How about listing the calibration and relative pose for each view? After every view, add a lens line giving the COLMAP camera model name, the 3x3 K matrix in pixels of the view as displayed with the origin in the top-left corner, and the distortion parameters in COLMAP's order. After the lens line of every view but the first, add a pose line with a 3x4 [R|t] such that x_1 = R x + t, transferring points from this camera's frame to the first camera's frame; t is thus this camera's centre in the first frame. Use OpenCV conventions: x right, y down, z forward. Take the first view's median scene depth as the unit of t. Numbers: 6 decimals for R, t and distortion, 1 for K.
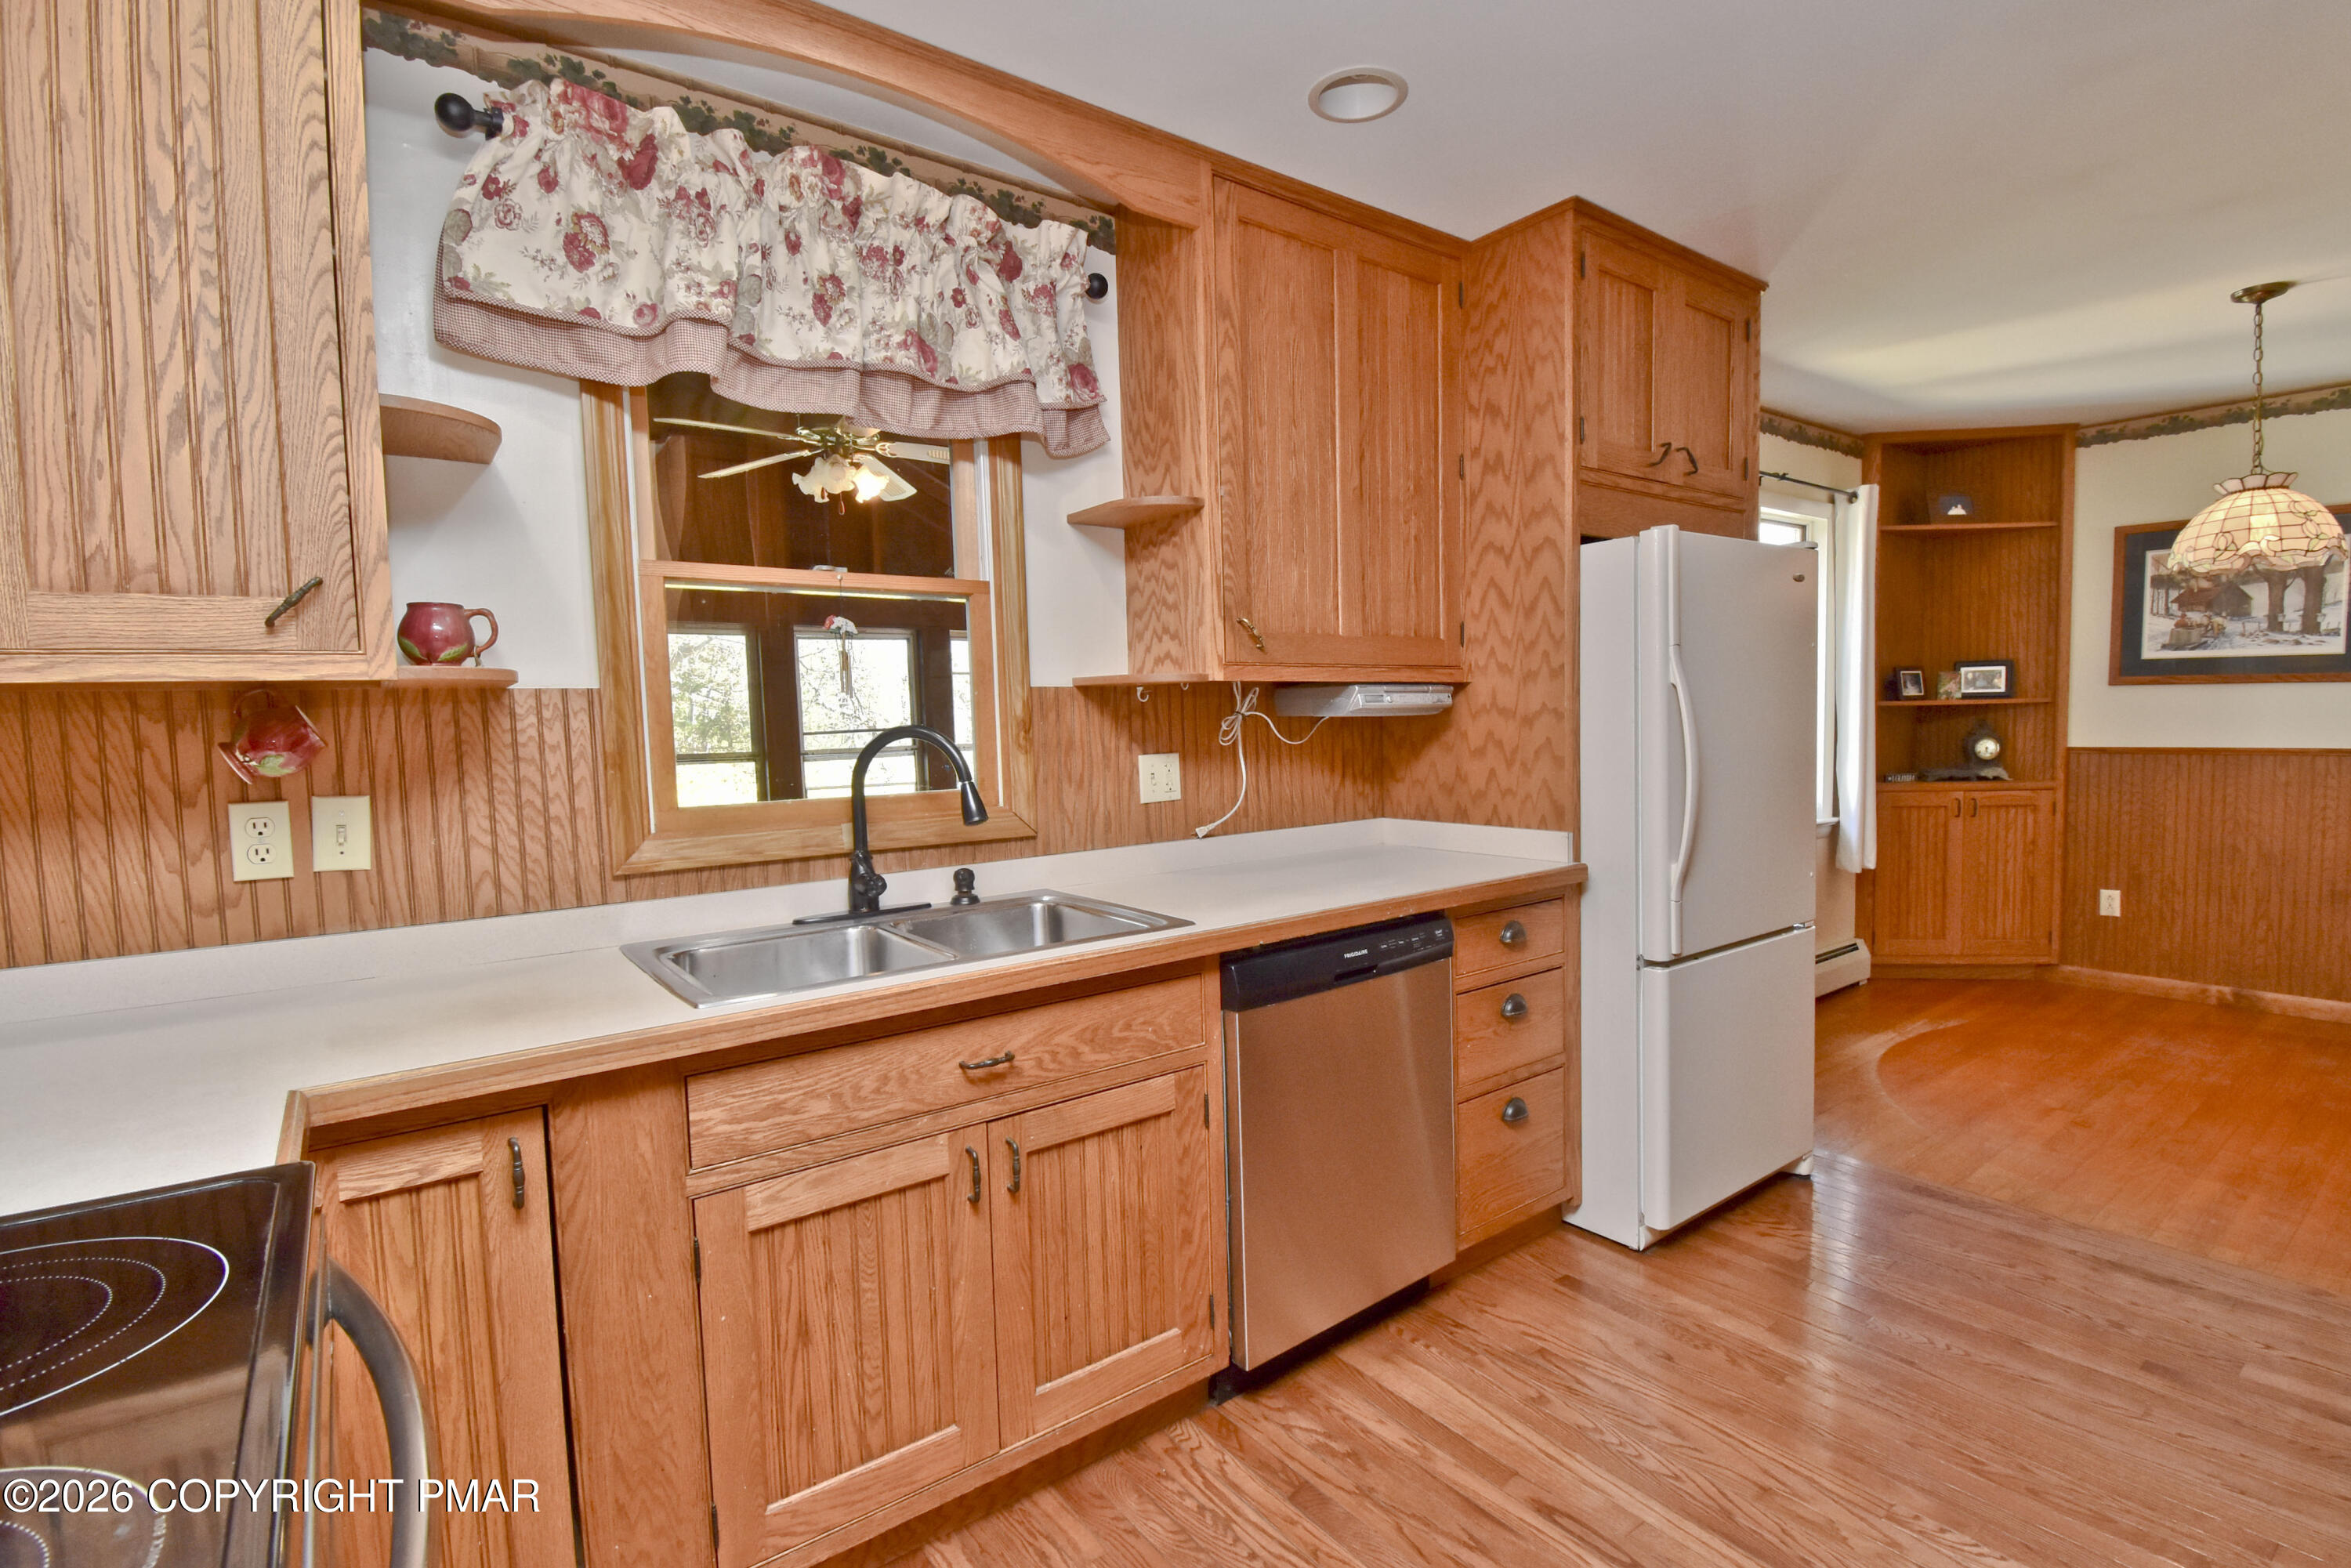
lens RADIAL K [[1104.4, 0, 1218.1], [0, 1104.4, 798.0], [0, 0, 1]] dist [0.019860, -0.025103]
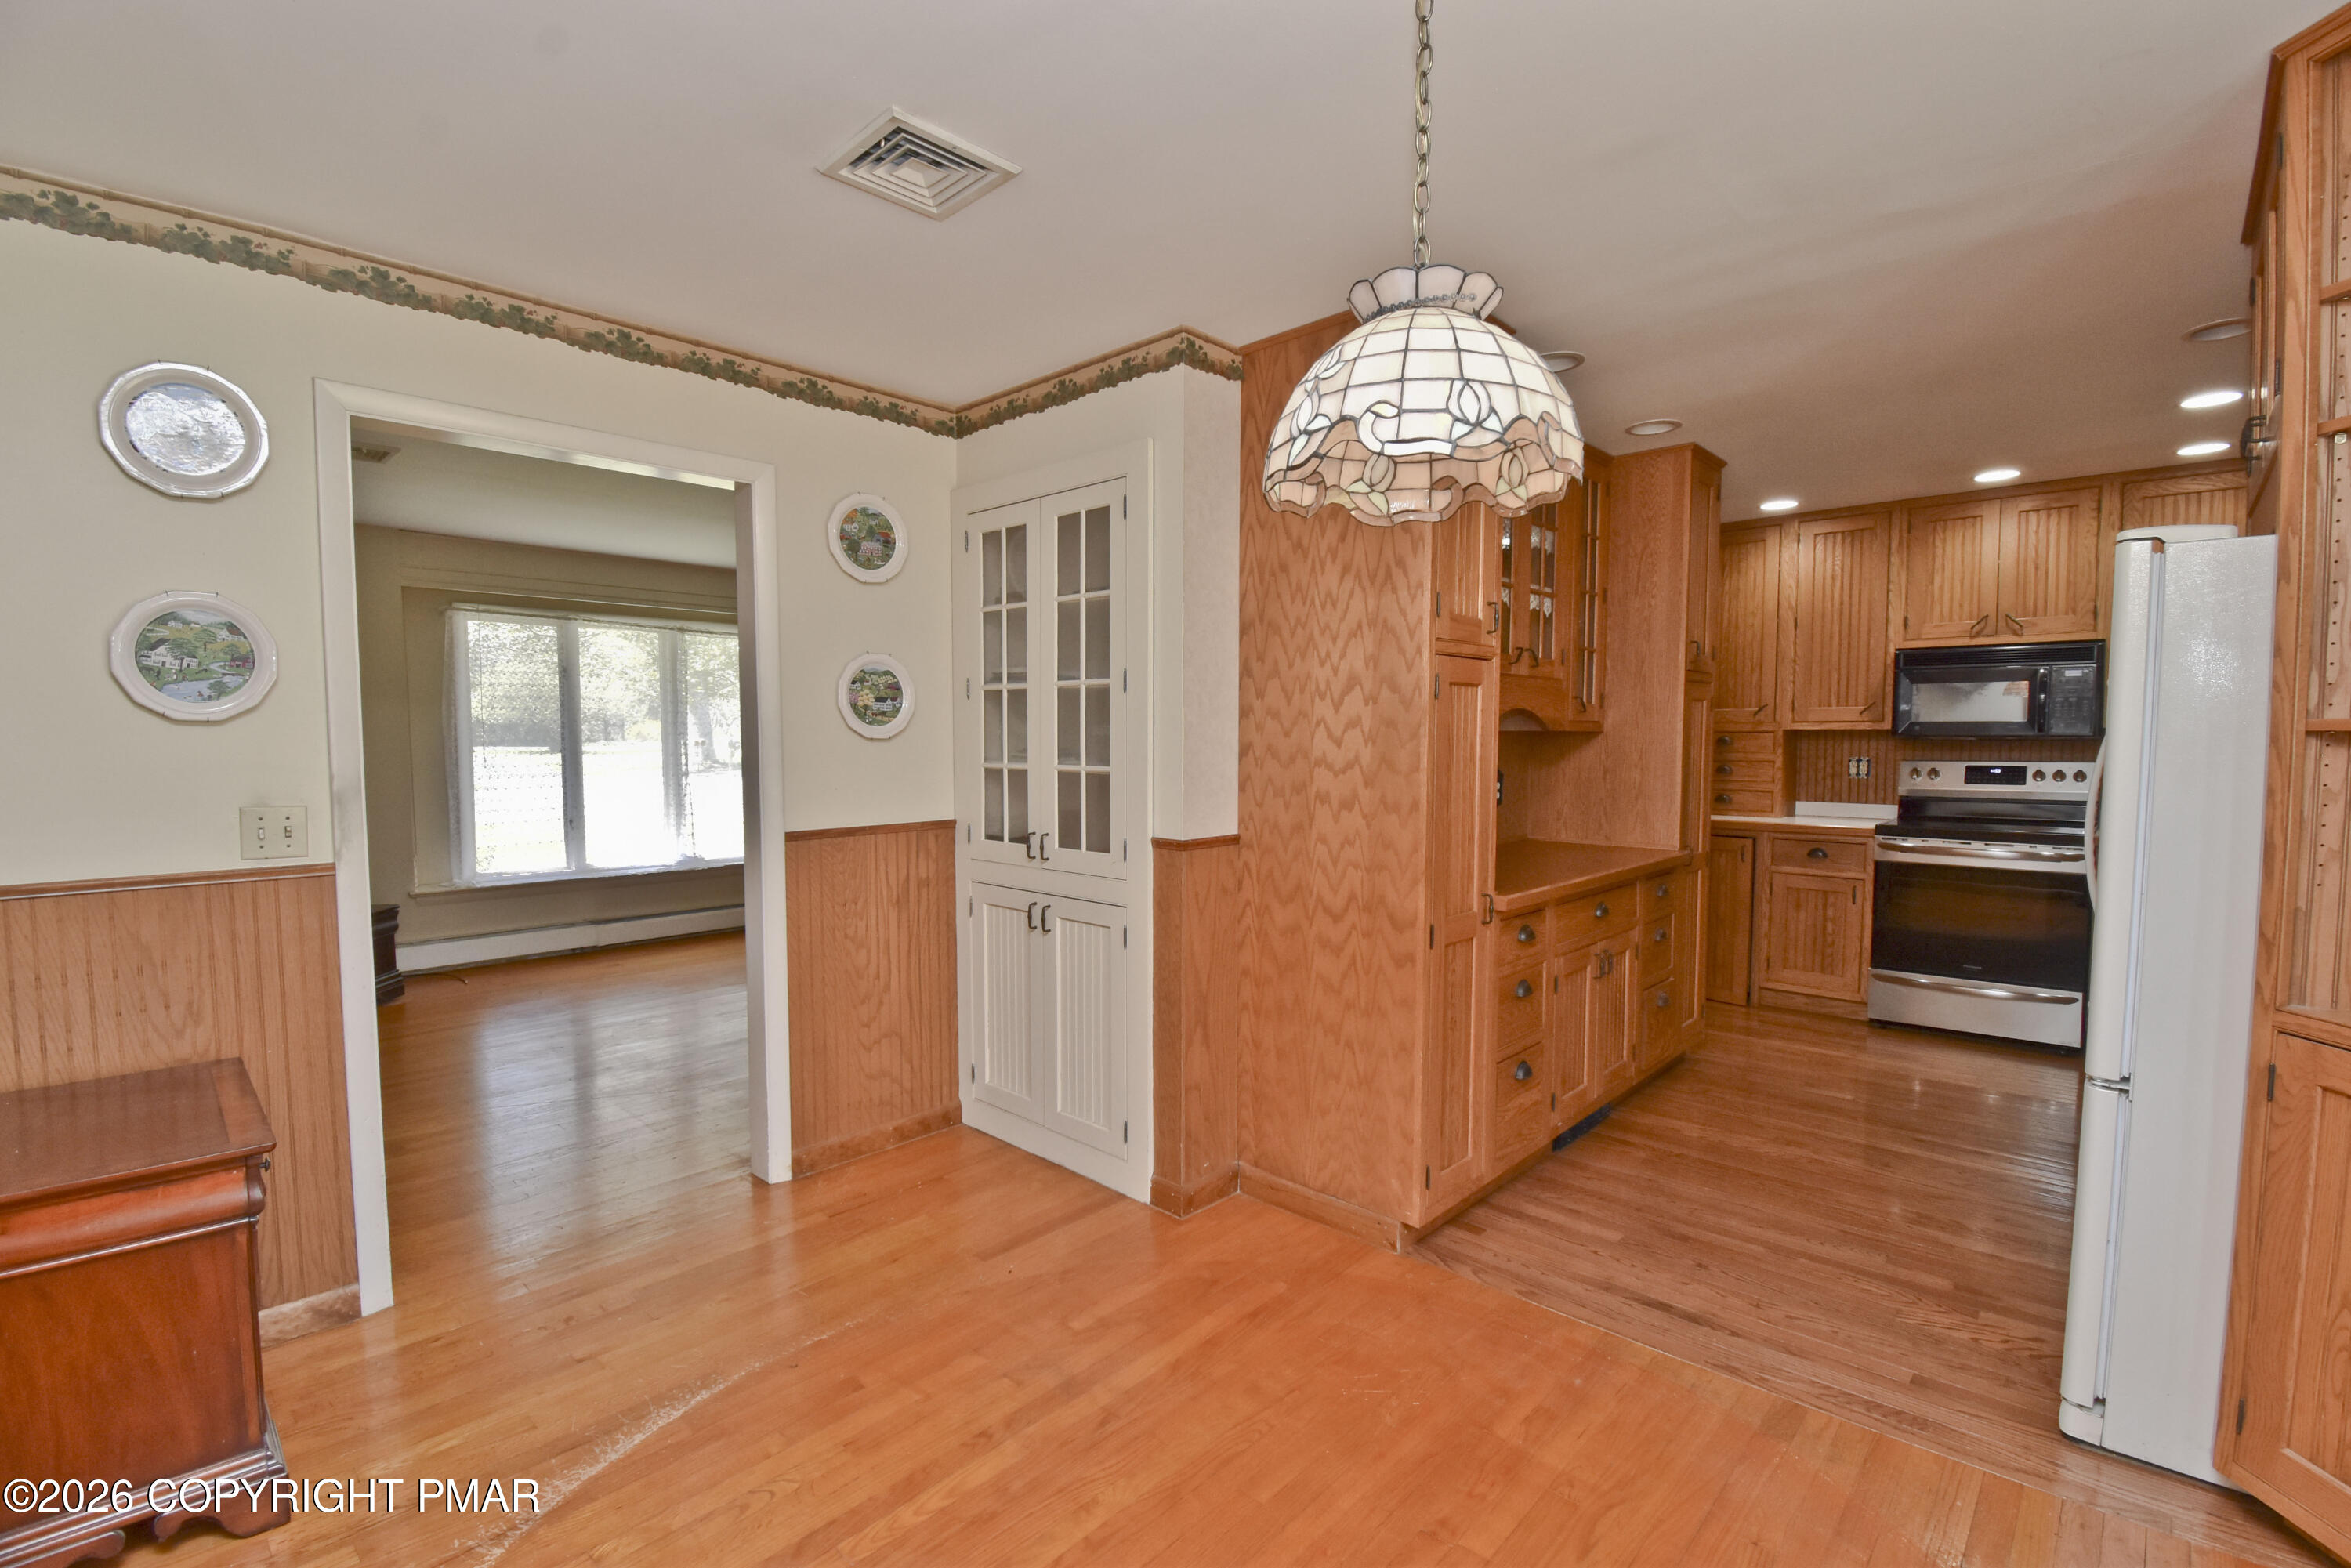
lens RADIAL K [[1024.9, 0, 1162.9], [0, 1024.9, 799.0], [0, 0, 1]] dist [-0.007686, -0.011493]
pose [[-0.990041, 0.037130, -0.135794, 1.619497], [0.018384, 0.990431, 0.136780, -0.214510], [0.139574, 0.132921, -0.981250, 2.055677]]
